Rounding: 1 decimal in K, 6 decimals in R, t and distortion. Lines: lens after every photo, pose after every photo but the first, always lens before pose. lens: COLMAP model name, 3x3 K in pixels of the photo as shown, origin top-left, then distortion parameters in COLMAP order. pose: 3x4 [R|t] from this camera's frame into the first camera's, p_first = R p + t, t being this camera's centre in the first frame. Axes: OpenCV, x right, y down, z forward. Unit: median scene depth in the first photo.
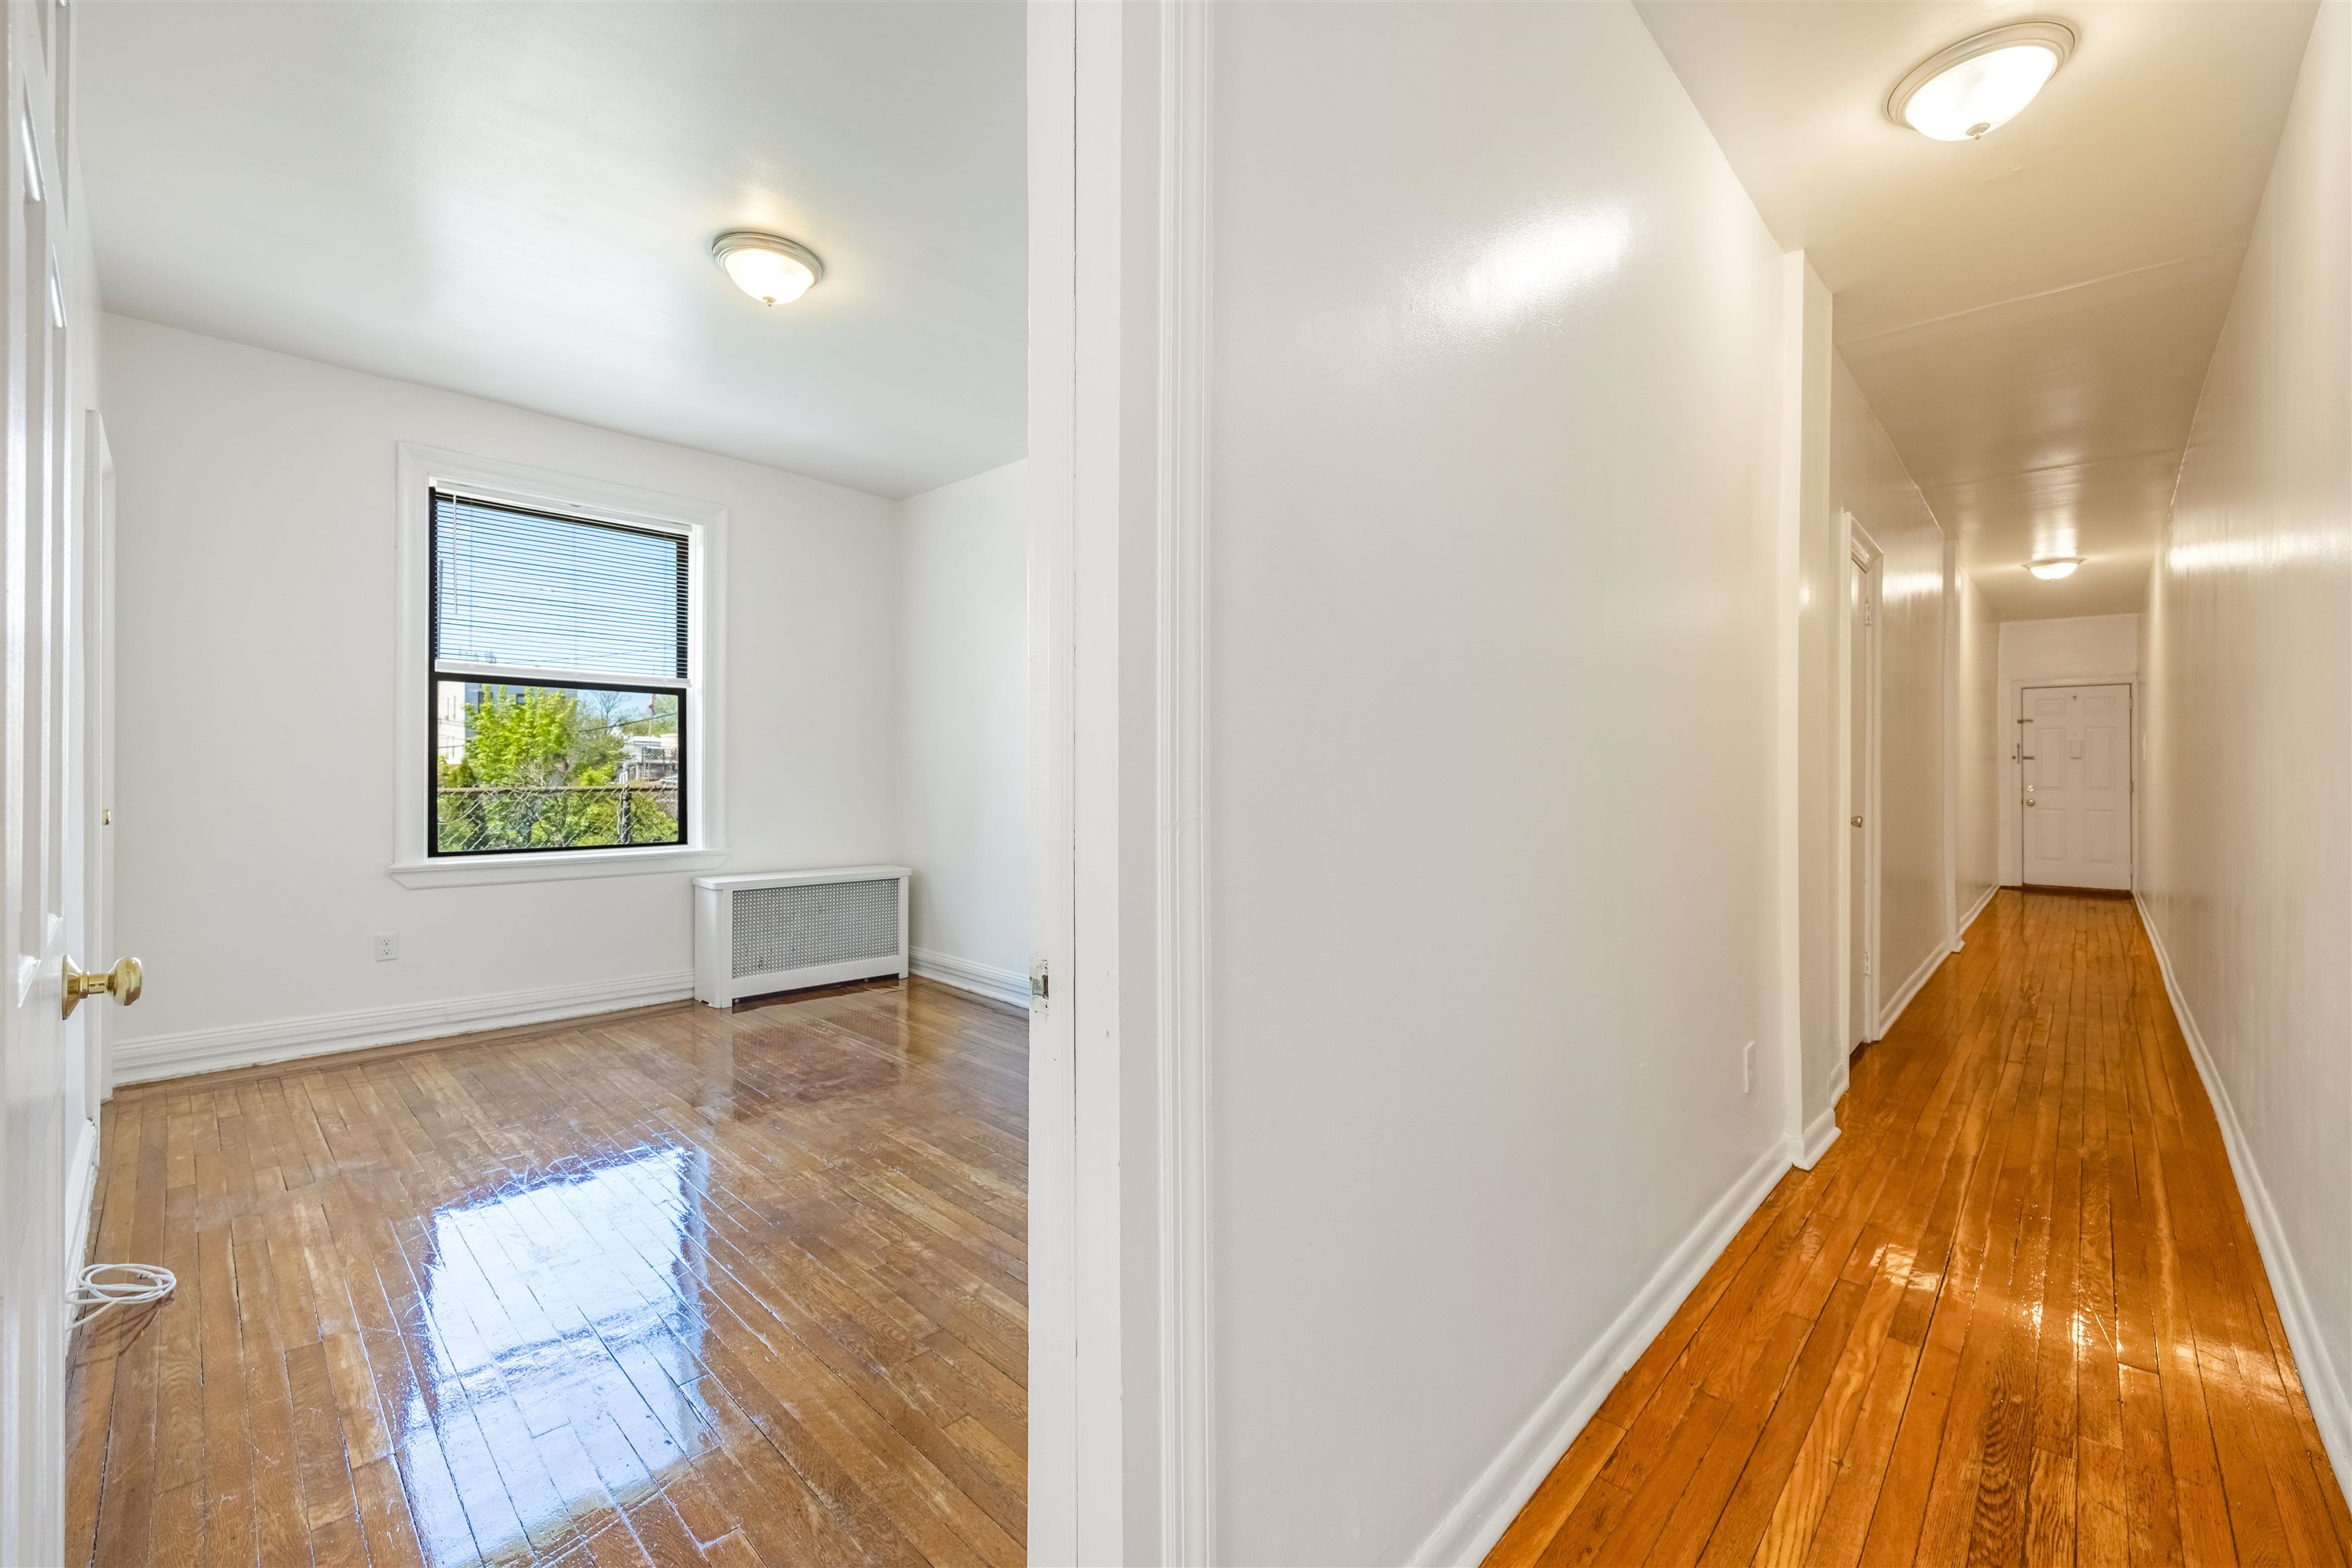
lens RADIAL K [[955.3, 0, 1135.7], [0, 955.3, 786.6], [0, 0, 1]] dist [-0.003162, -0.001224]
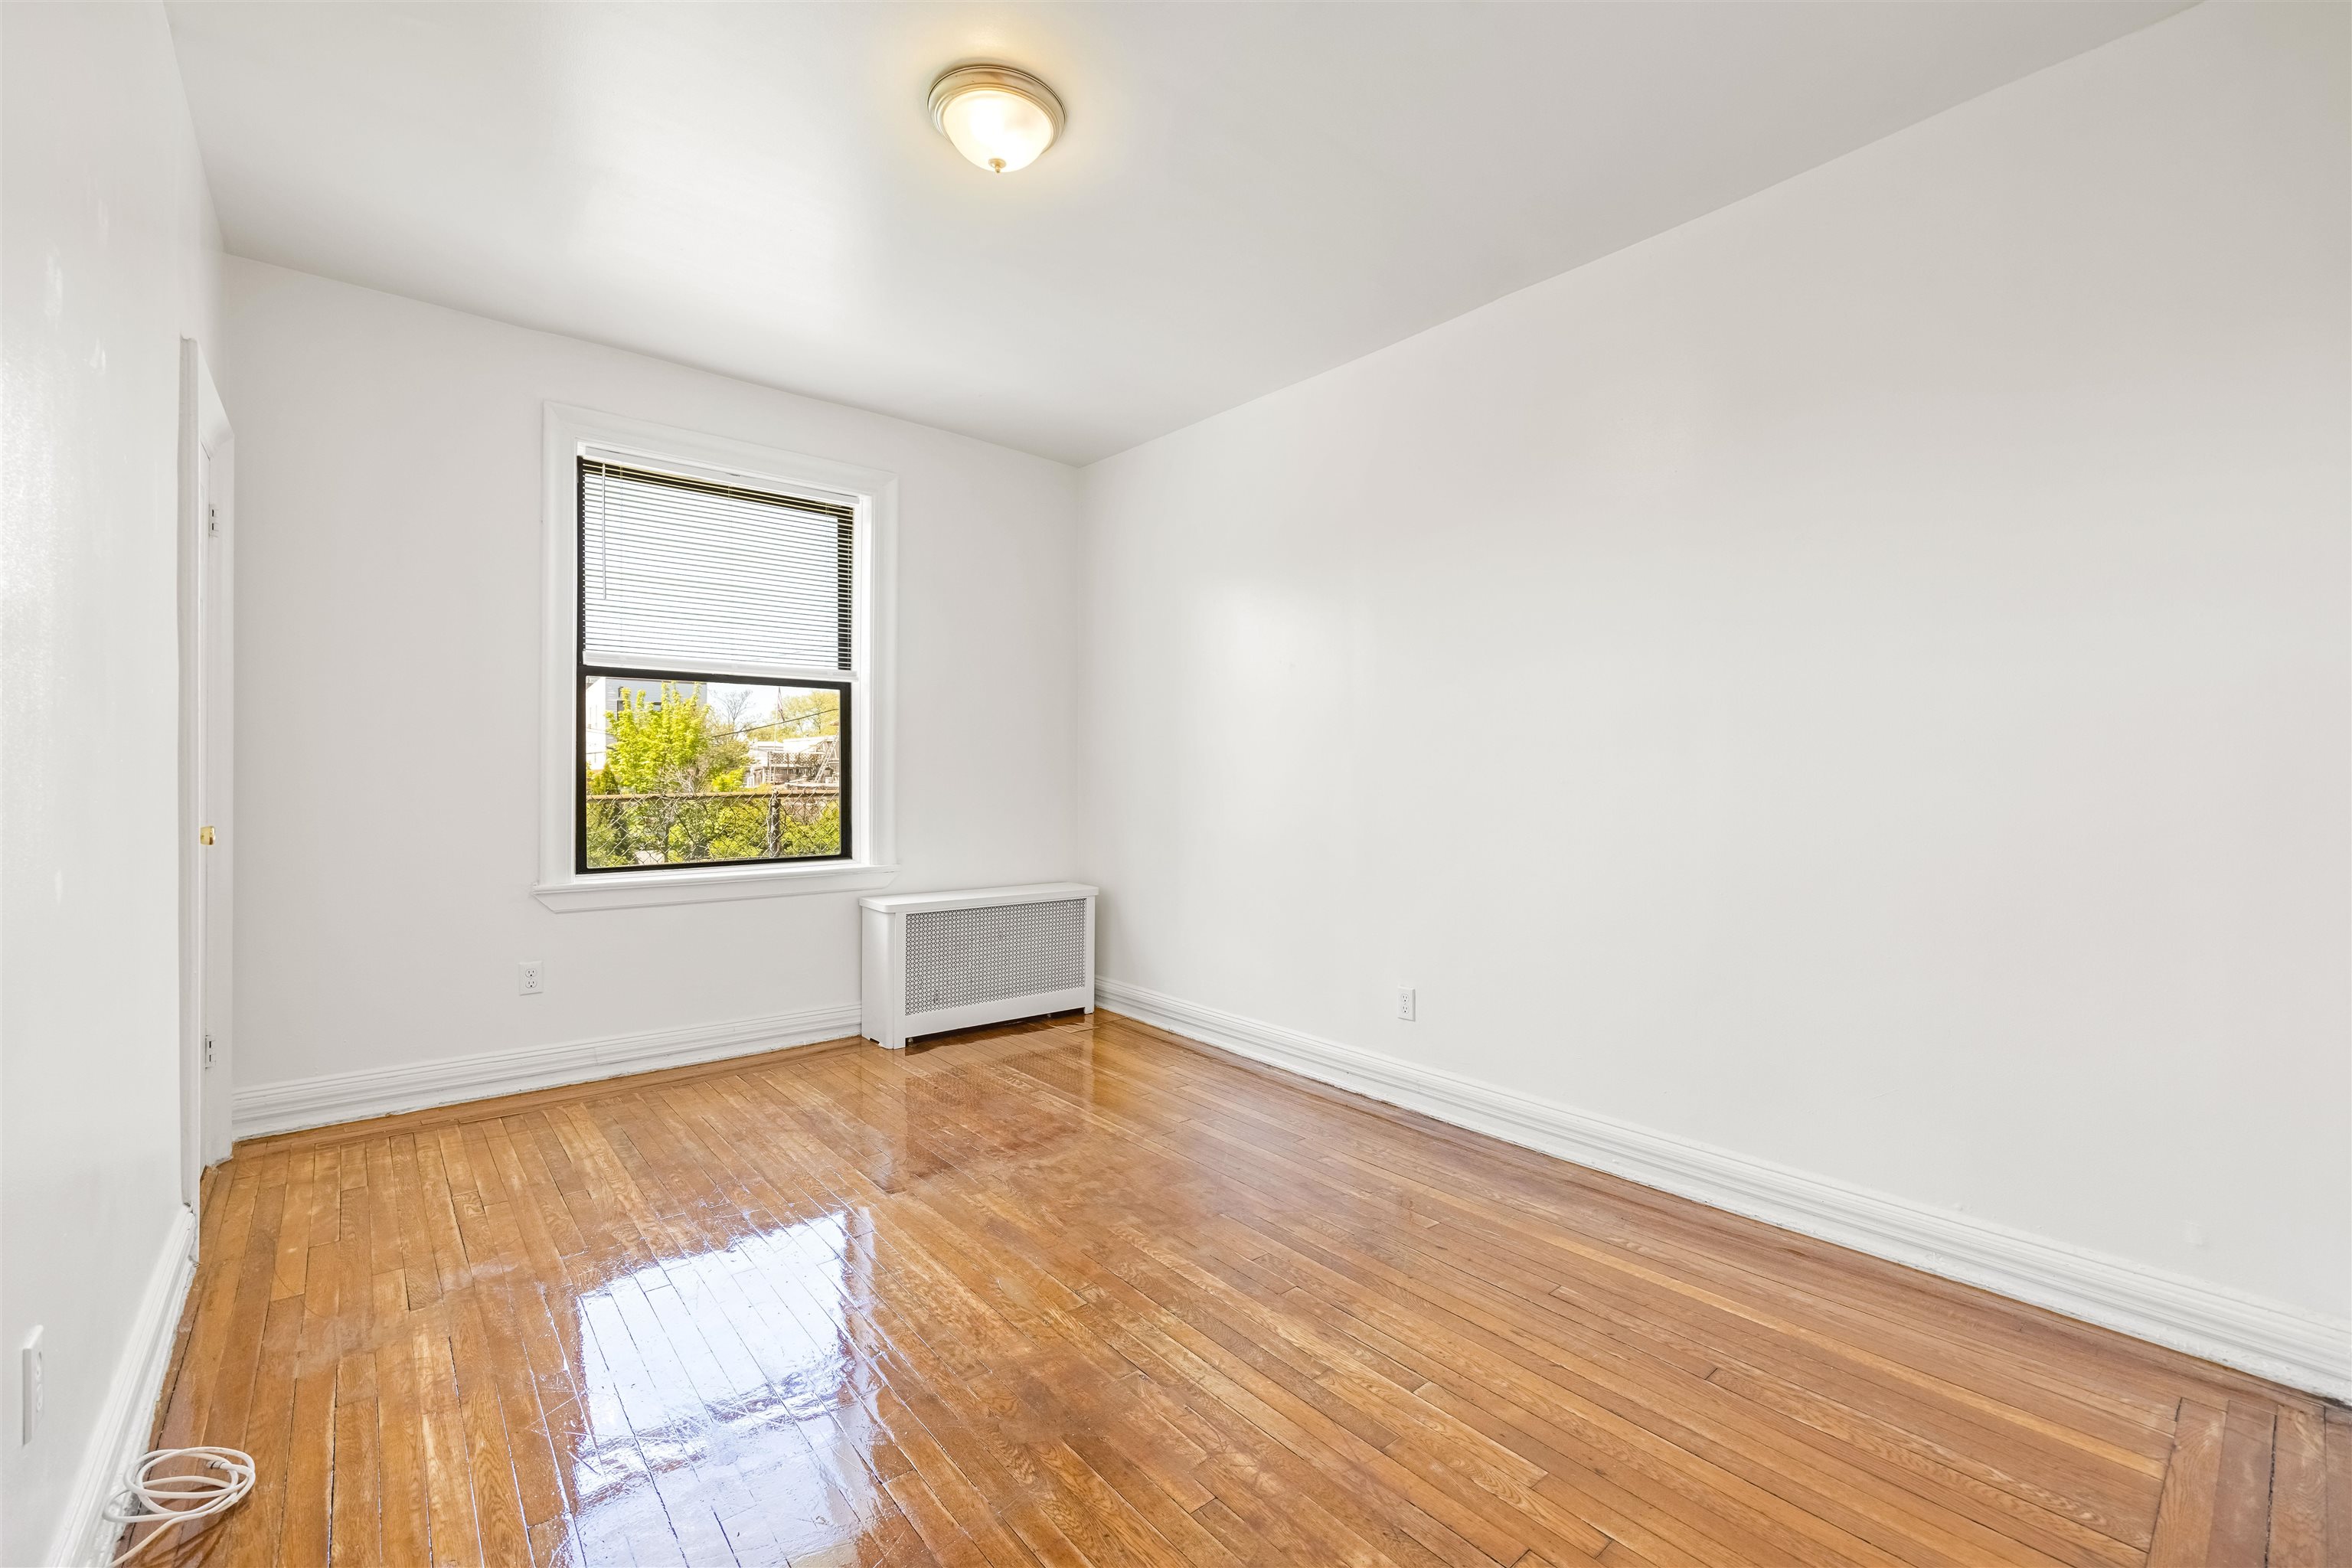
lens RADIAL K [[955.3, 0, 1151.2], [0, 955.3, 785.2], [0, 0, 1]] dist [-0.003162, -0.001224]
pose [[0.995708, -0.002327, -0.092518, -0.153035], [0.001885, 0.999986, -0.004872, -0.003607], [0.092529, 0.004677, 0.995699, 0.200106]]
